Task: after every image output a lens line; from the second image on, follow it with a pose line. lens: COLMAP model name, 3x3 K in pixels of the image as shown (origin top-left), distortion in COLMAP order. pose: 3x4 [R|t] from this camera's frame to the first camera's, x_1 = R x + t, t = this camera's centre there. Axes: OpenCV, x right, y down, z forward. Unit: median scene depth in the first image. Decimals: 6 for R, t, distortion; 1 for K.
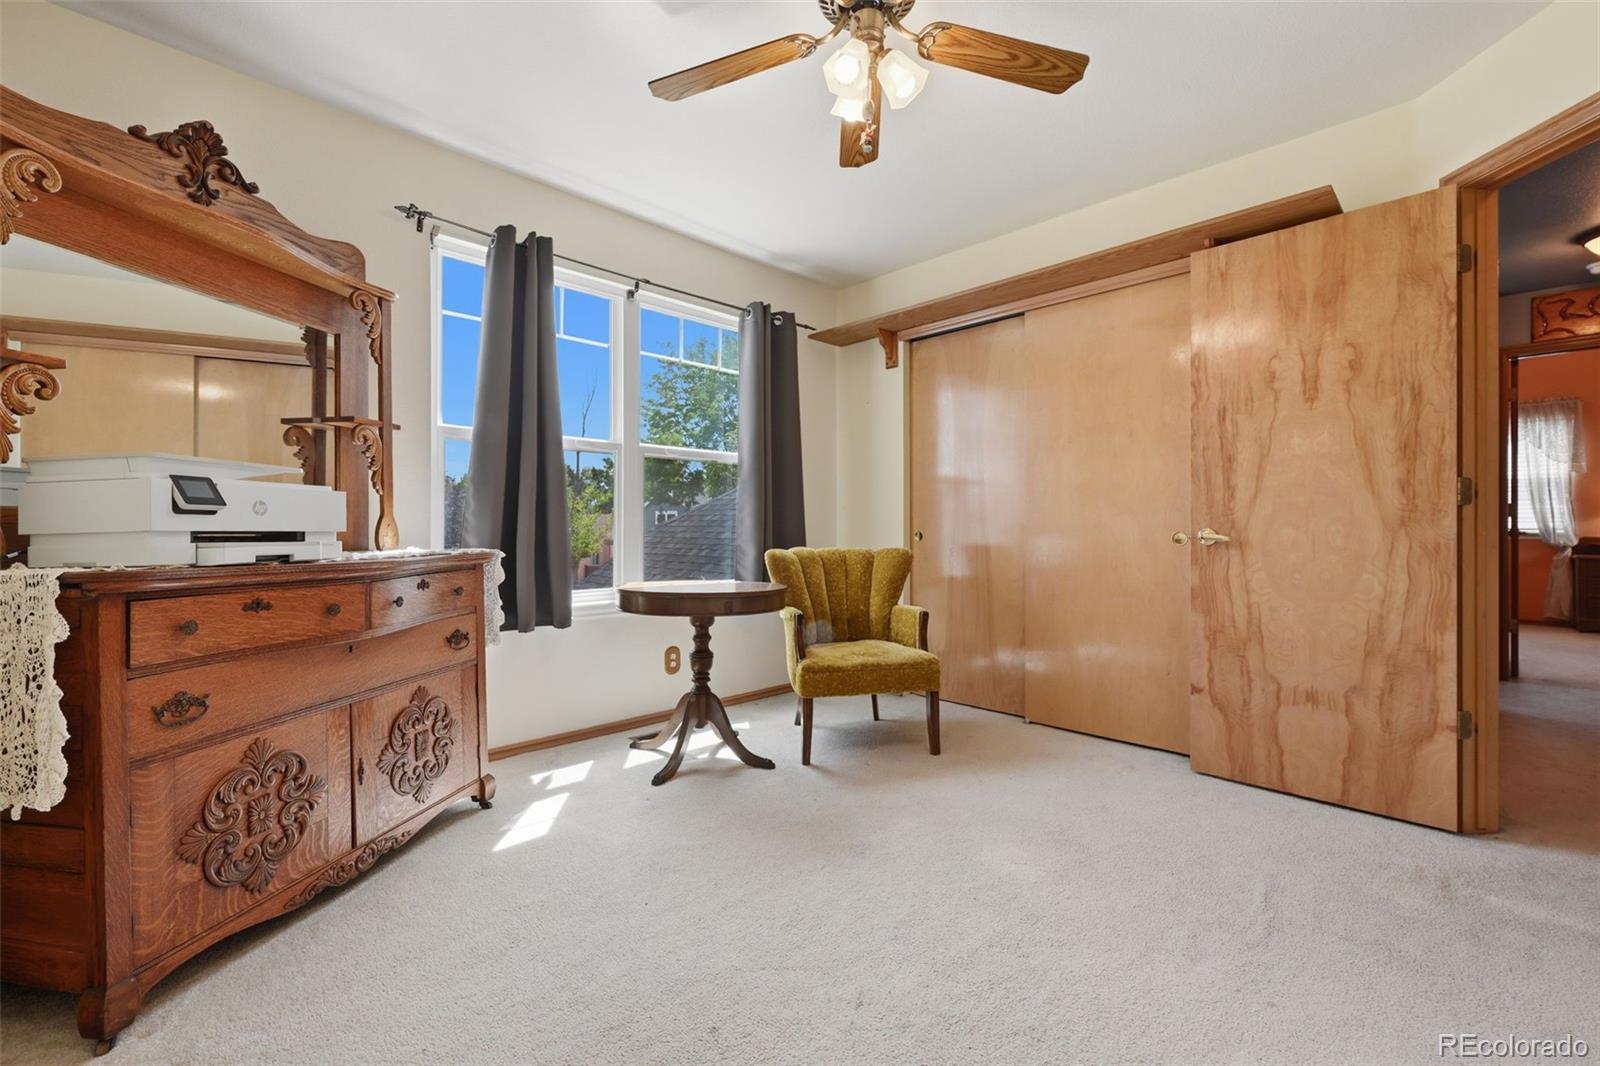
lens RADIAL K [[683.6, 0, 810.3], [0, 683.6, 535.1], [0, 0, 1]] dist [0.002412, -0.000674]
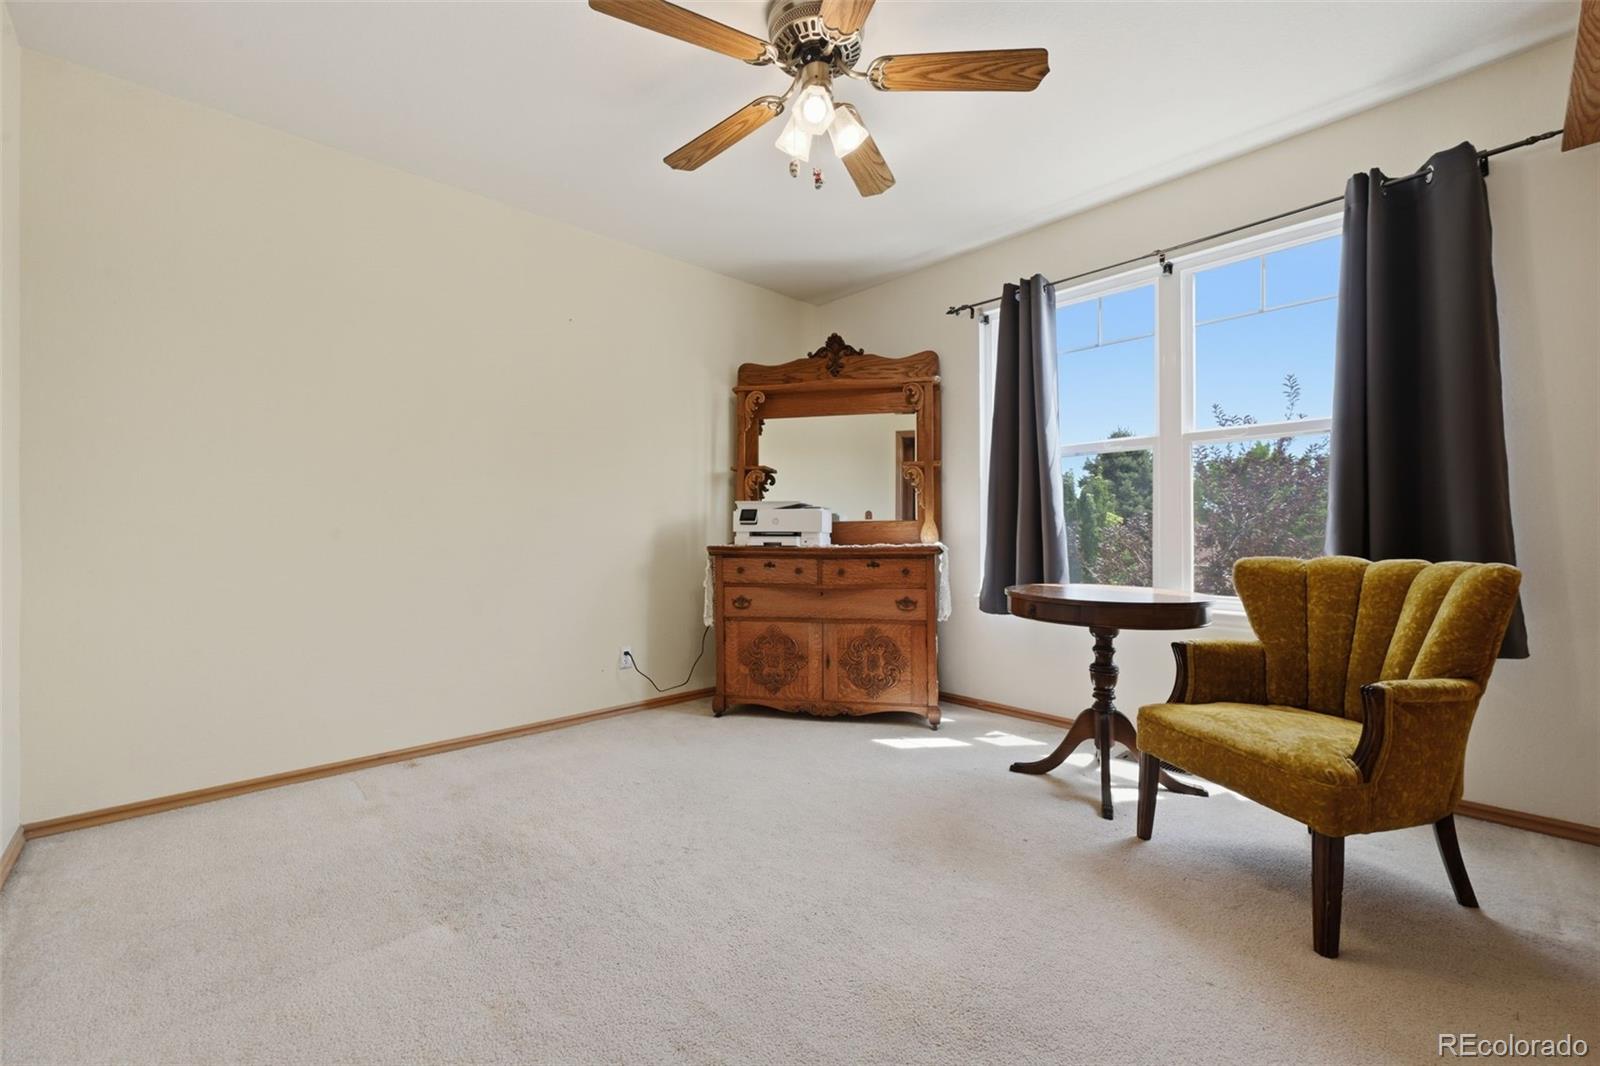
lens RADIAL K [[683.6, 0, 806.0], [0, 683.6, 529.7], [0, 0, 1]] dist [0.002412, -0.000674]
pose [[-0.043887, -0.003497, -0.999030, 1.075187], [-0.005063, 0.999982, -0.003278, -0.003936], [0.999024, 0.004914, -0.043903, 0.916067]]
